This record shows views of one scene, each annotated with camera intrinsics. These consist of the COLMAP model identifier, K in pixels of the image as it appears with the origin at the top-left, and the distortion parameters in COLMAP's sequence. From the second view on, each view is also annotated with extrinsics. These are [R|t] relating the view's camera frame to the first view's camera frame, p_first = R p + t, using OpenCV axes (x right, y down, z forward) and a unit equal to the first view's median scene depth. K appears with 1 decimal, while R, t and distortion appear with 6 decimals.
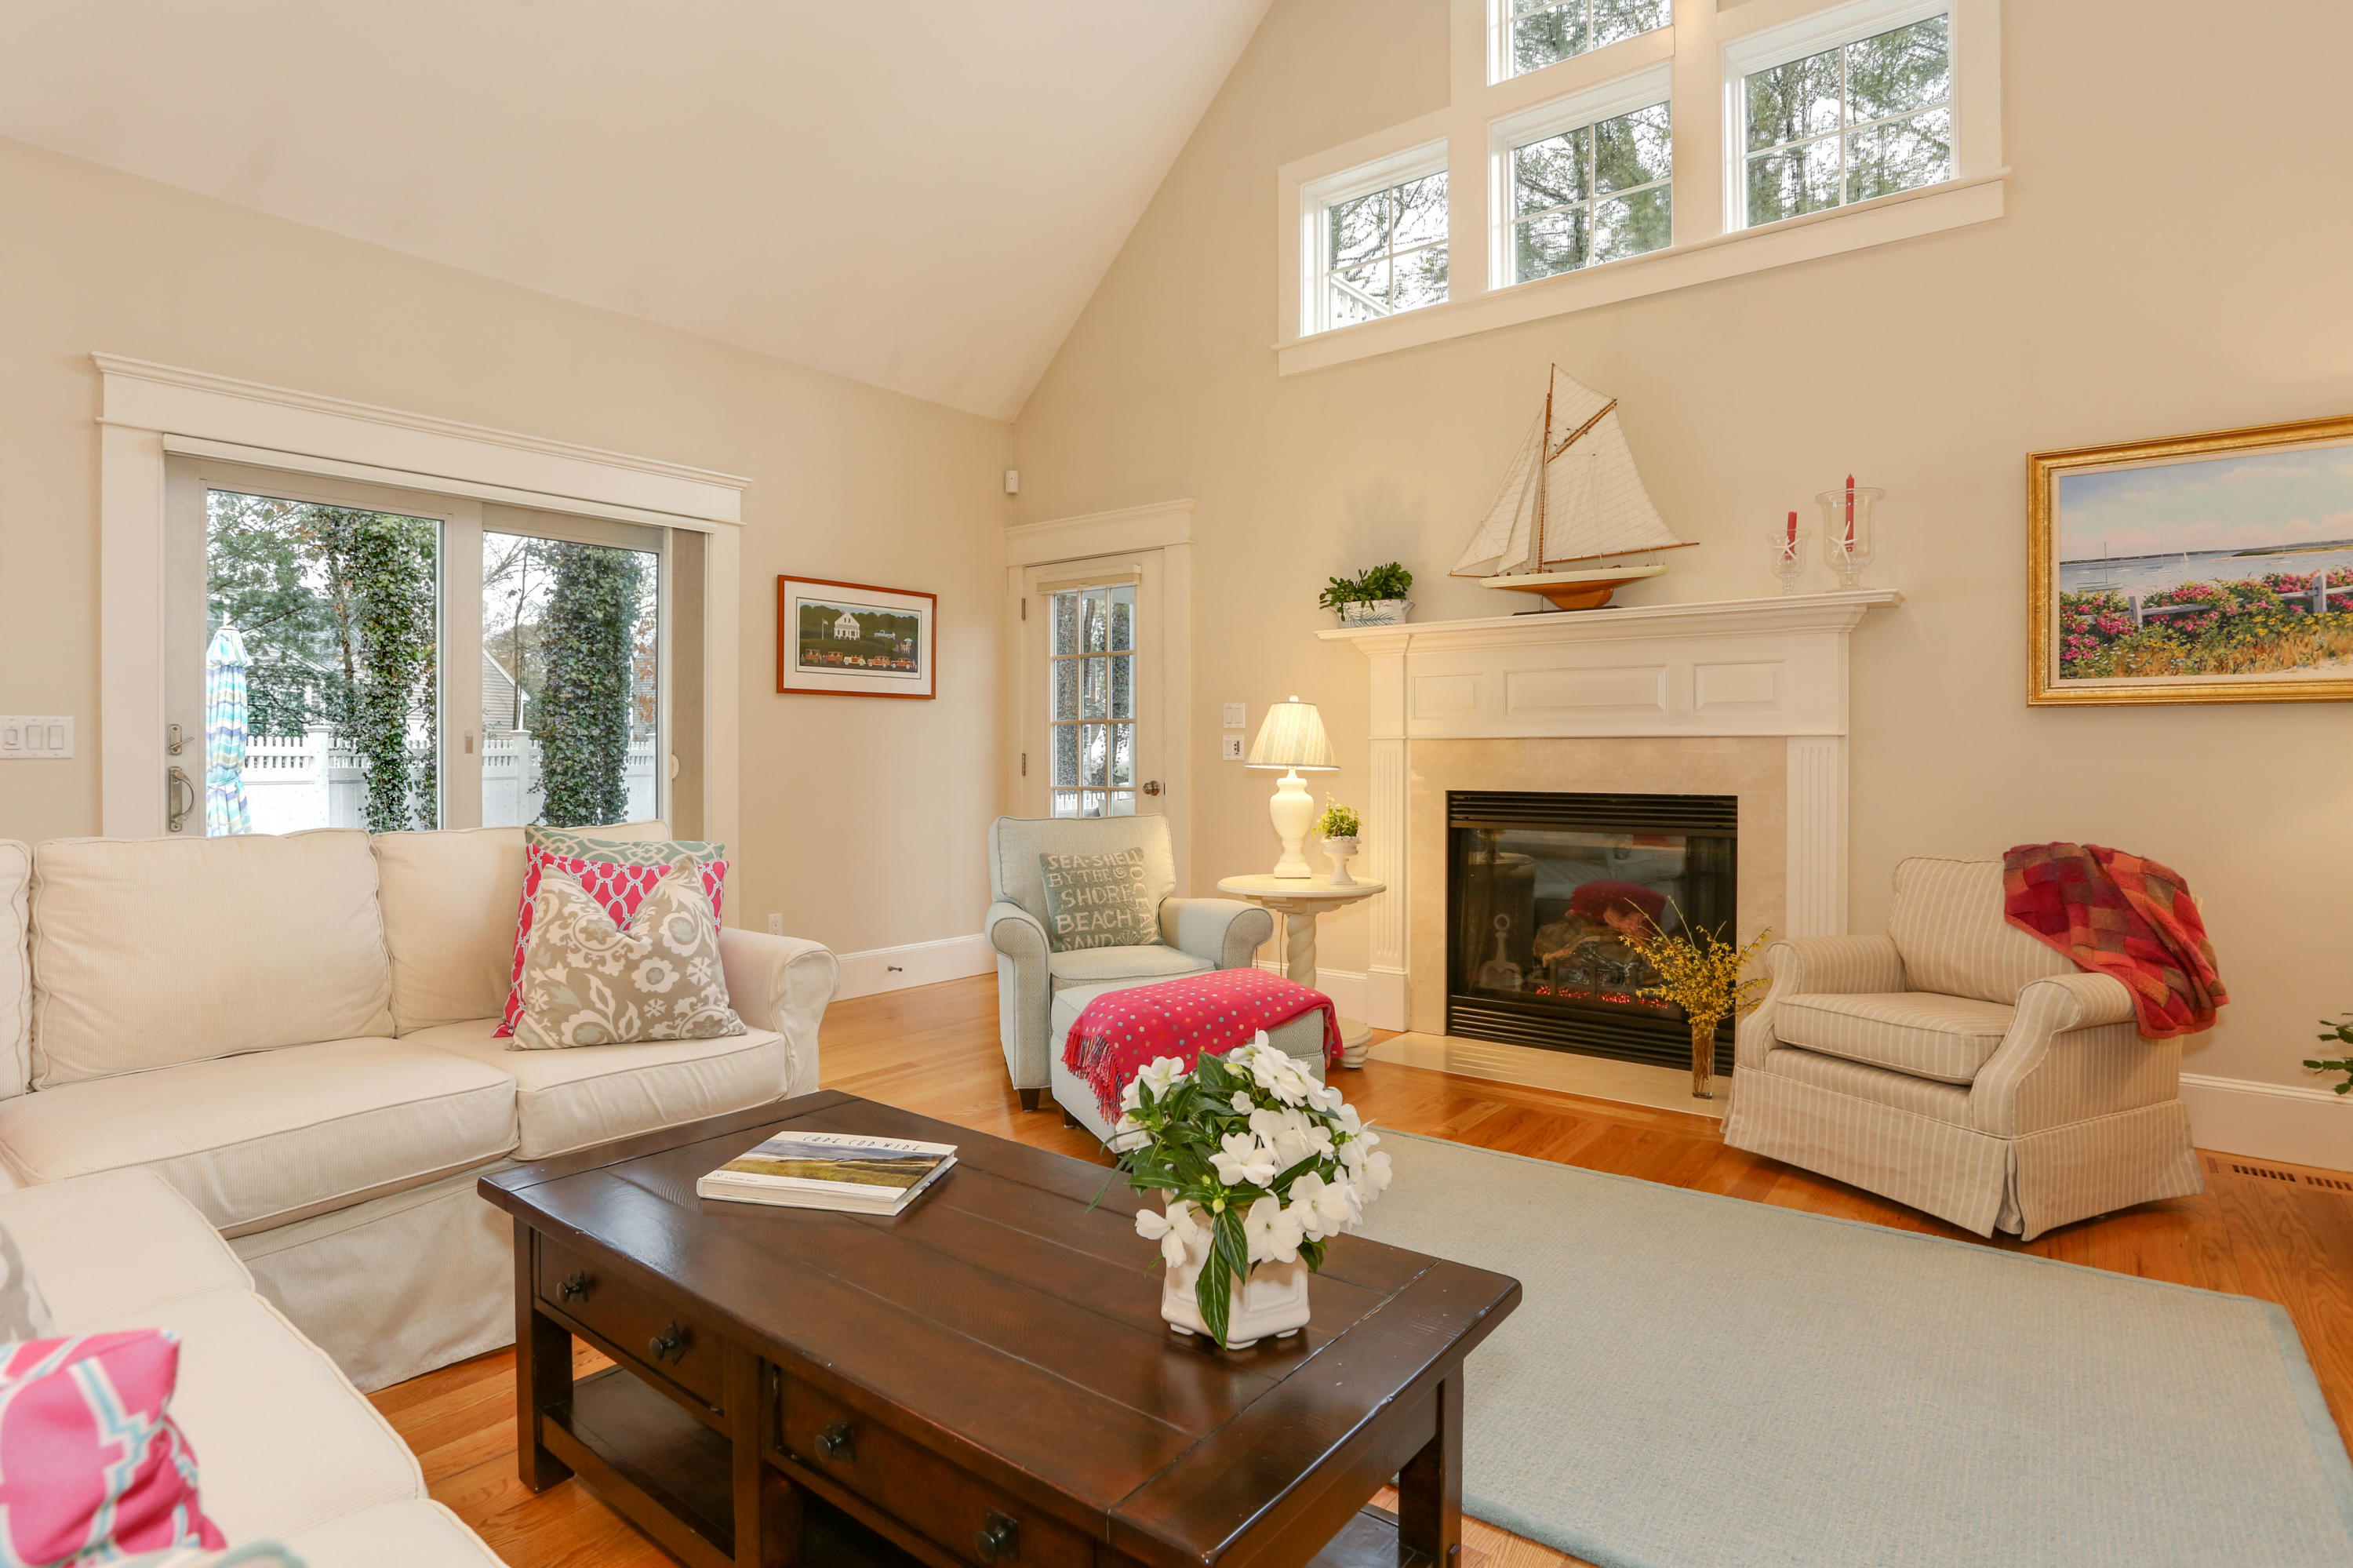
lens RADIAL K [[1156.9, 0, 1176.5], [0, 1156.9, 784.0], [0, 0, 1]] dist [-0.056294, -0.000086]
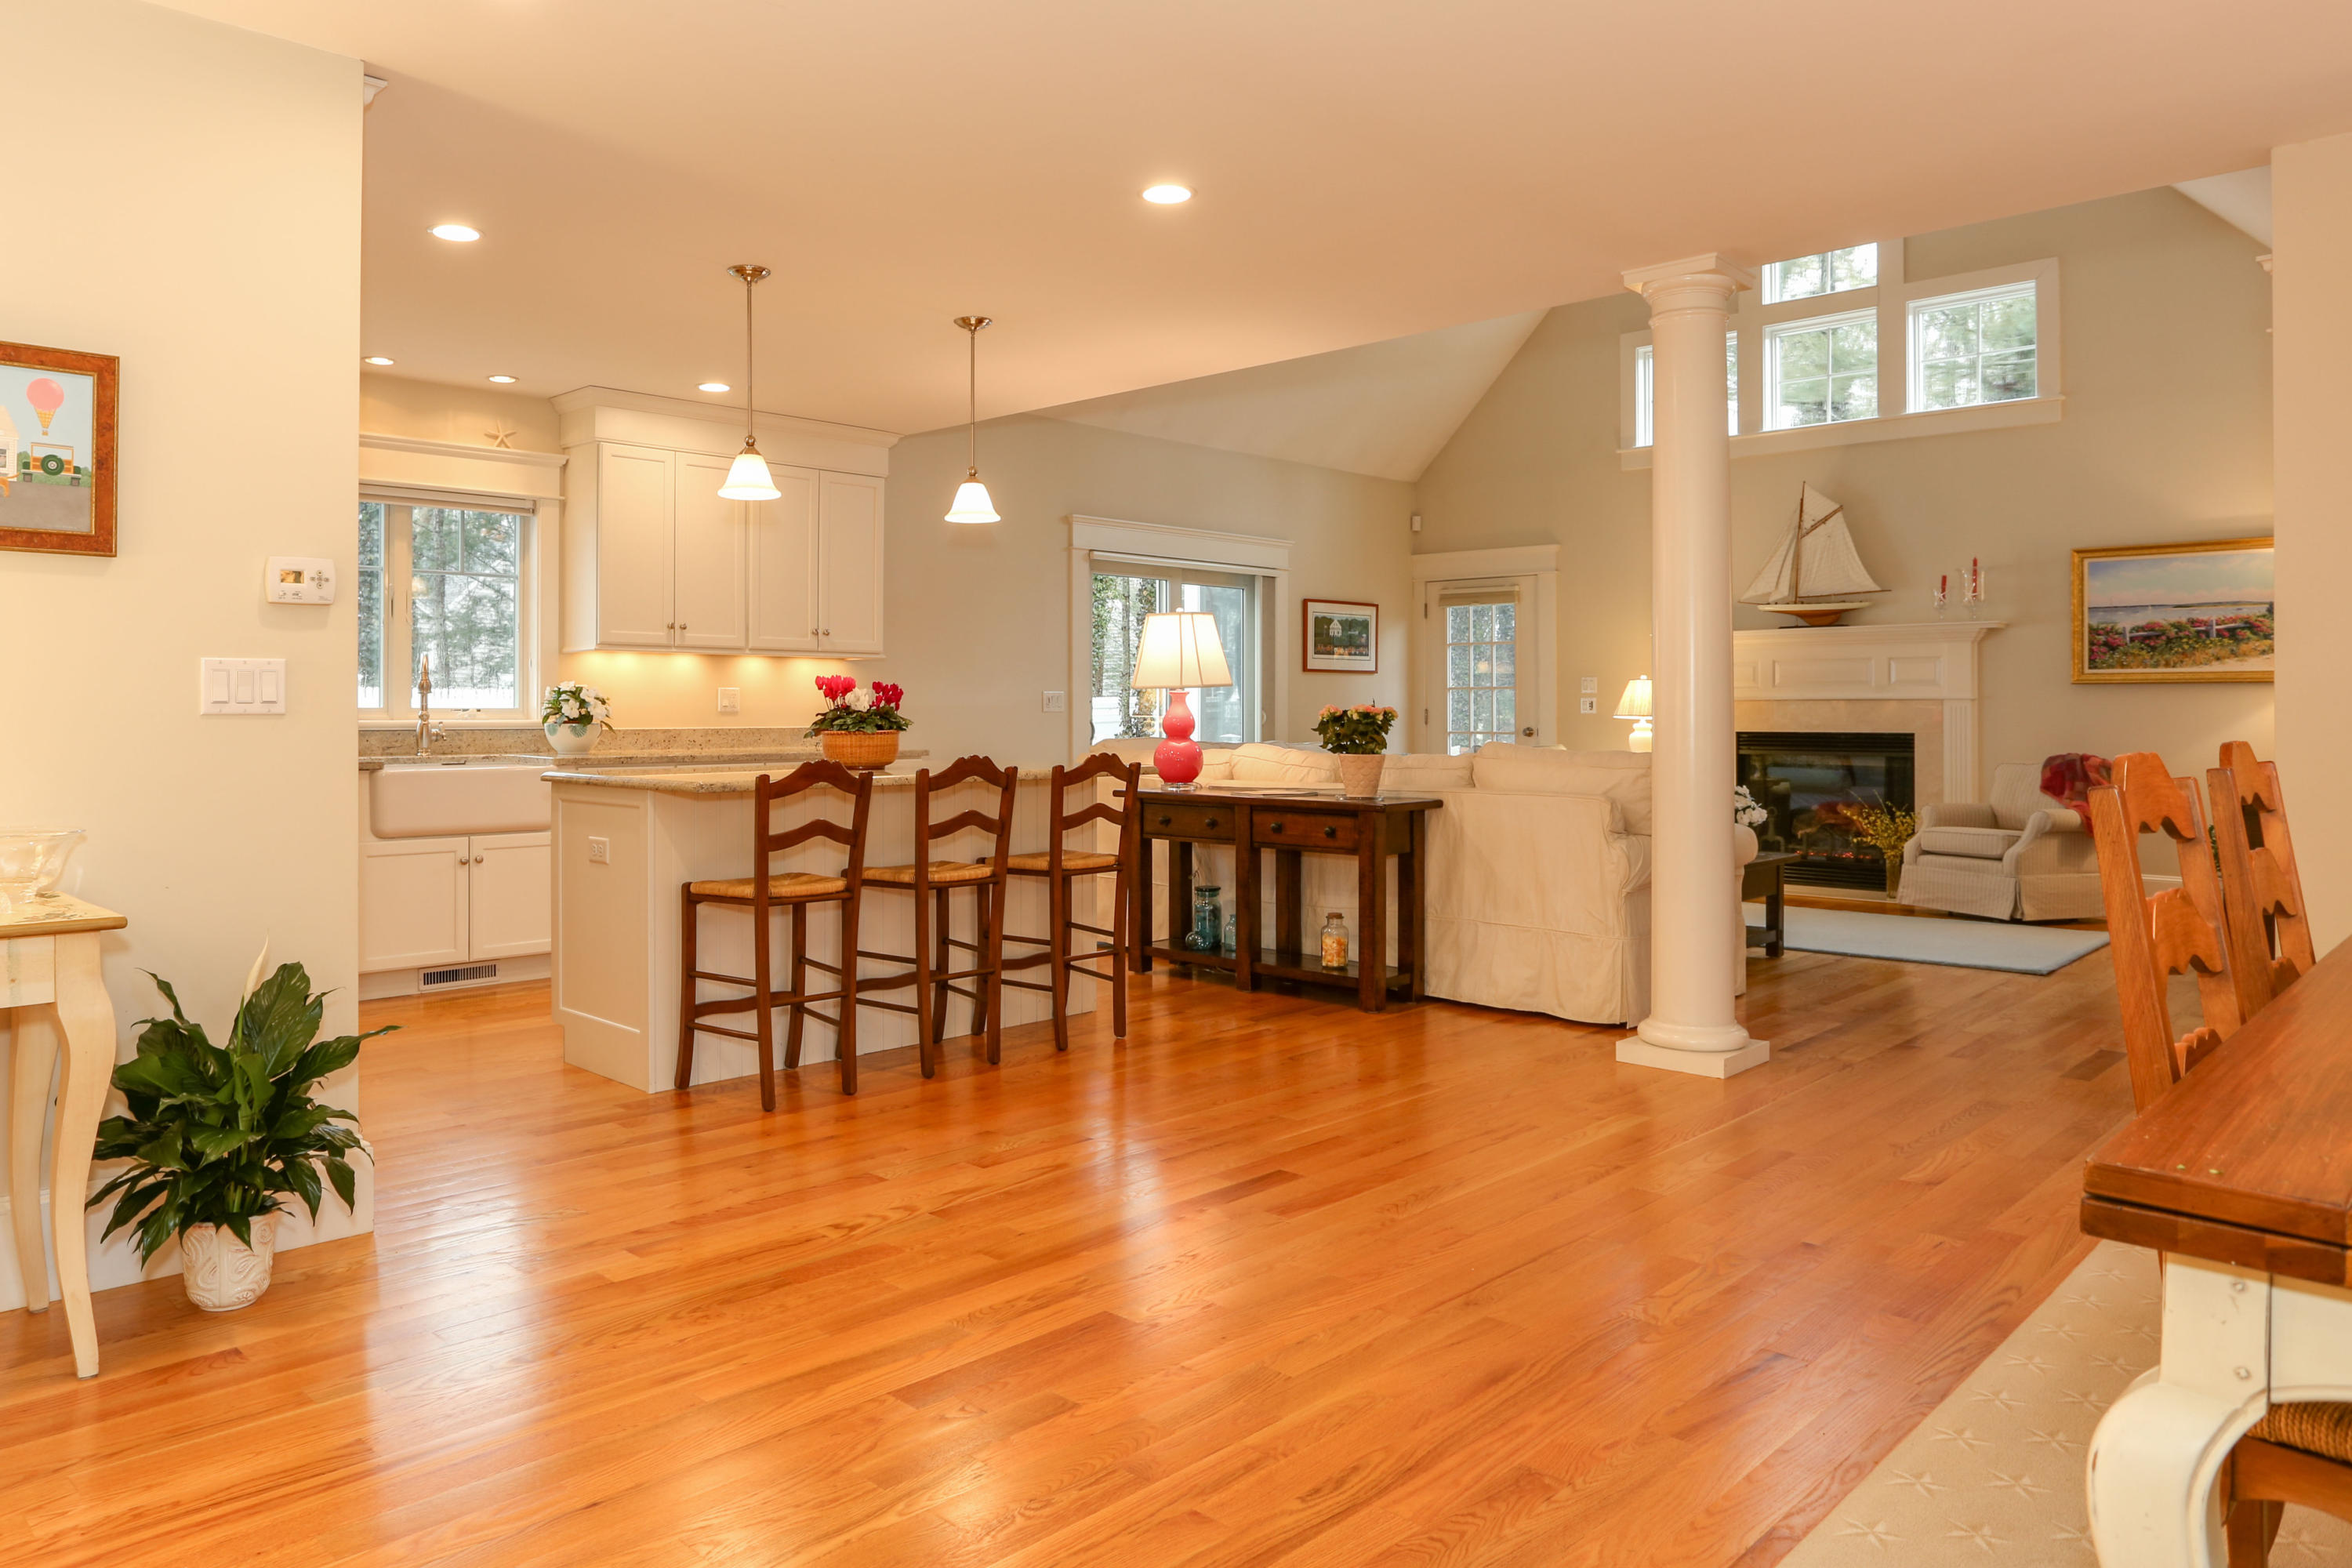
lens RADIAL K [[1237.5, 0, 1174.3], [0, 1237.5, 717.2], [0, 0, 1]] dist [-0.053406, 0.000155]
pose [[0.986926, 0.002975, -0.161149, -0.340715], [-0.006413, 0.999763, -0.020820, 0.032305], [0.161049, 0.021581, 0.986710, -1.049366]]
